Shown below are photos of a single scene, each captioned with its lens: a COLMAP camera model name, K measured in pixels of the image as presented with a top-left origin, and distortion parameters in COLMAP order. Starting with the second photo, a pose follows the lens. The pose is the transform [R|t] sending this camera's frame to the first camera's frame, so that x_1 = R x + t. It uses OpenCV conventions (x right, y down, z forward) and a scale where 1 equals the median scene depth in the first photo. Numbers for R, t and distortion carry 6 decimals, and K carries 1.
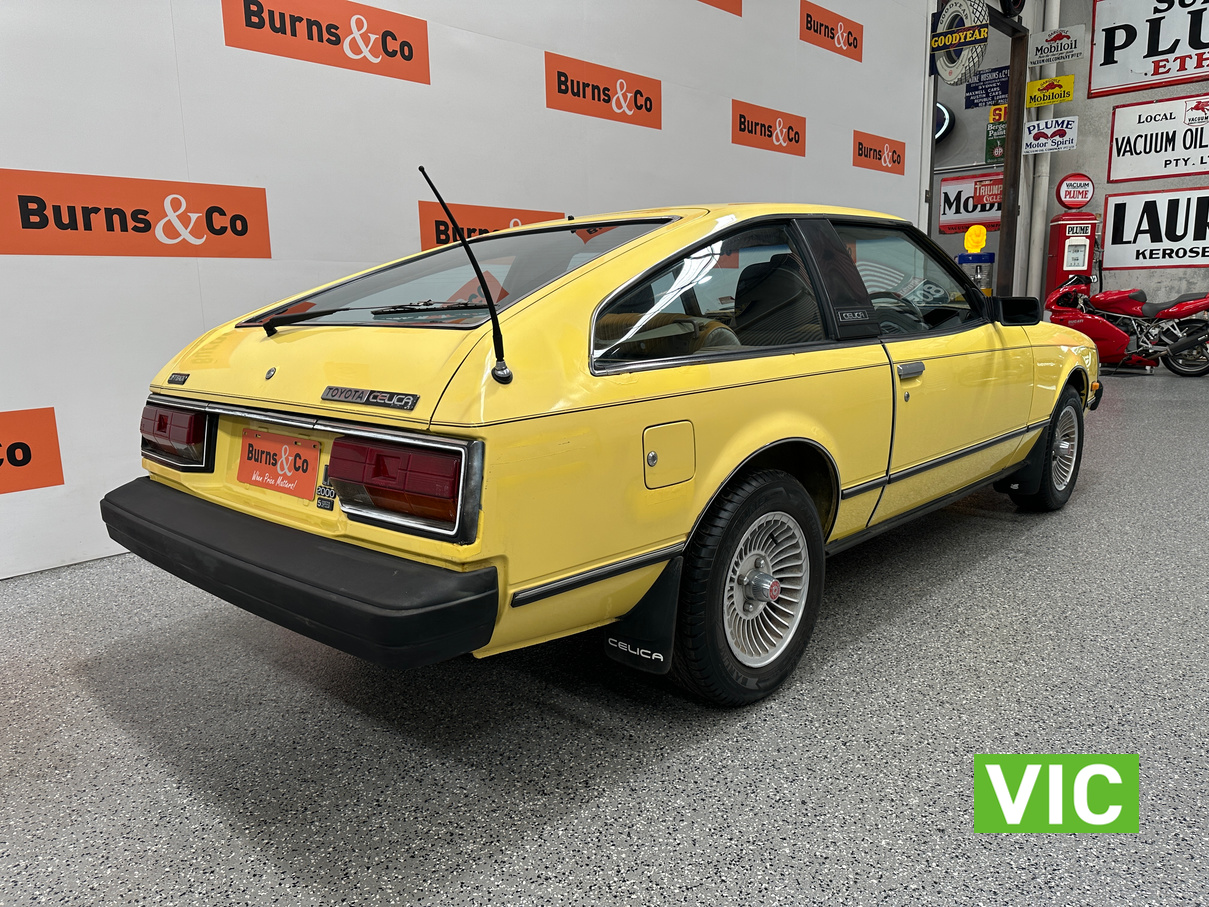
lens RADIAL K [[872.2, 0, 604.5], [0, 872.2, 453.5], [0, 0, 1]] dist [0.004601, -0.006517]
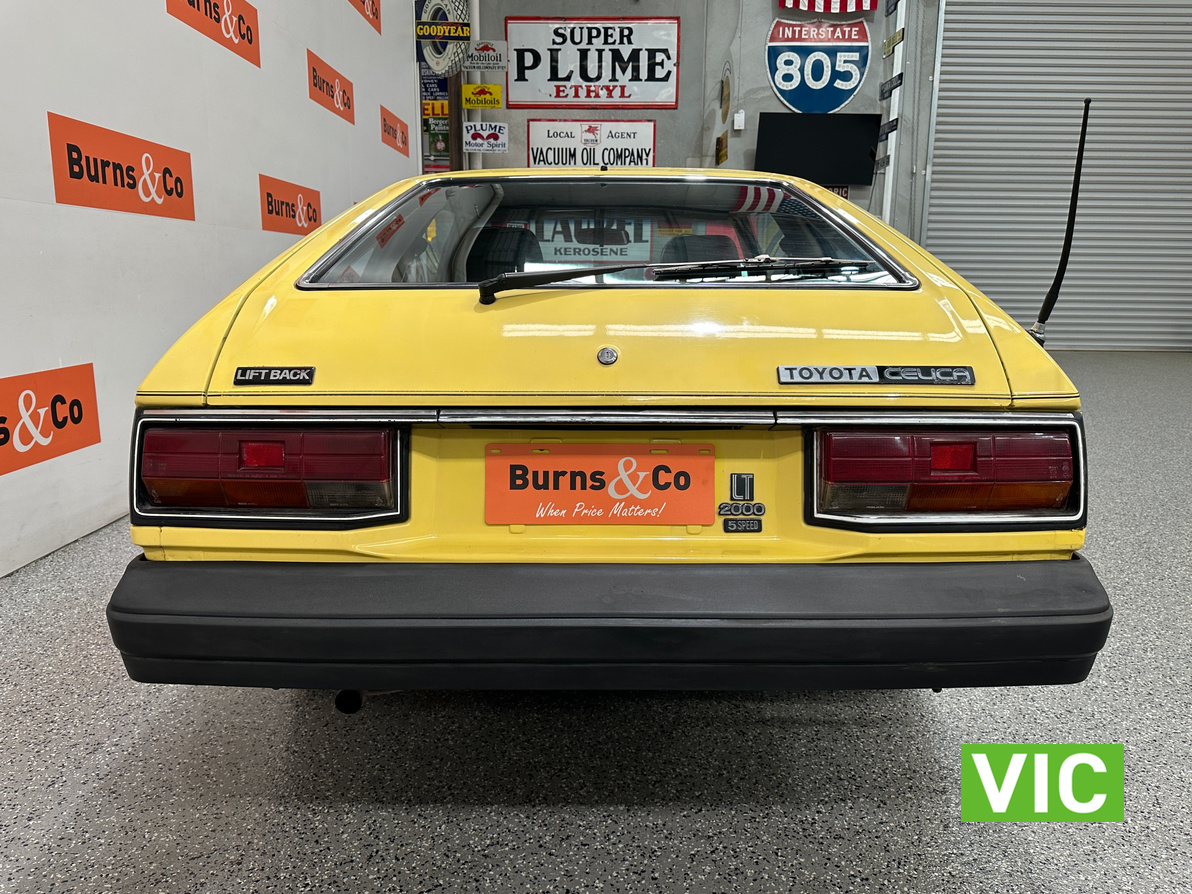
lens RADIAL K [[877.0, 0, 596.0], [0, 877.0, 447.0], [0, 0, 1]] dist [0.081798, -0.209881]
pose [[0.728557, -0.100690, 0.677544, -0.188606], [0.098063, 0.994280, 0.042314, -0.010898], [-0.677929, 0.035614, 0.734264, 0.108562]]
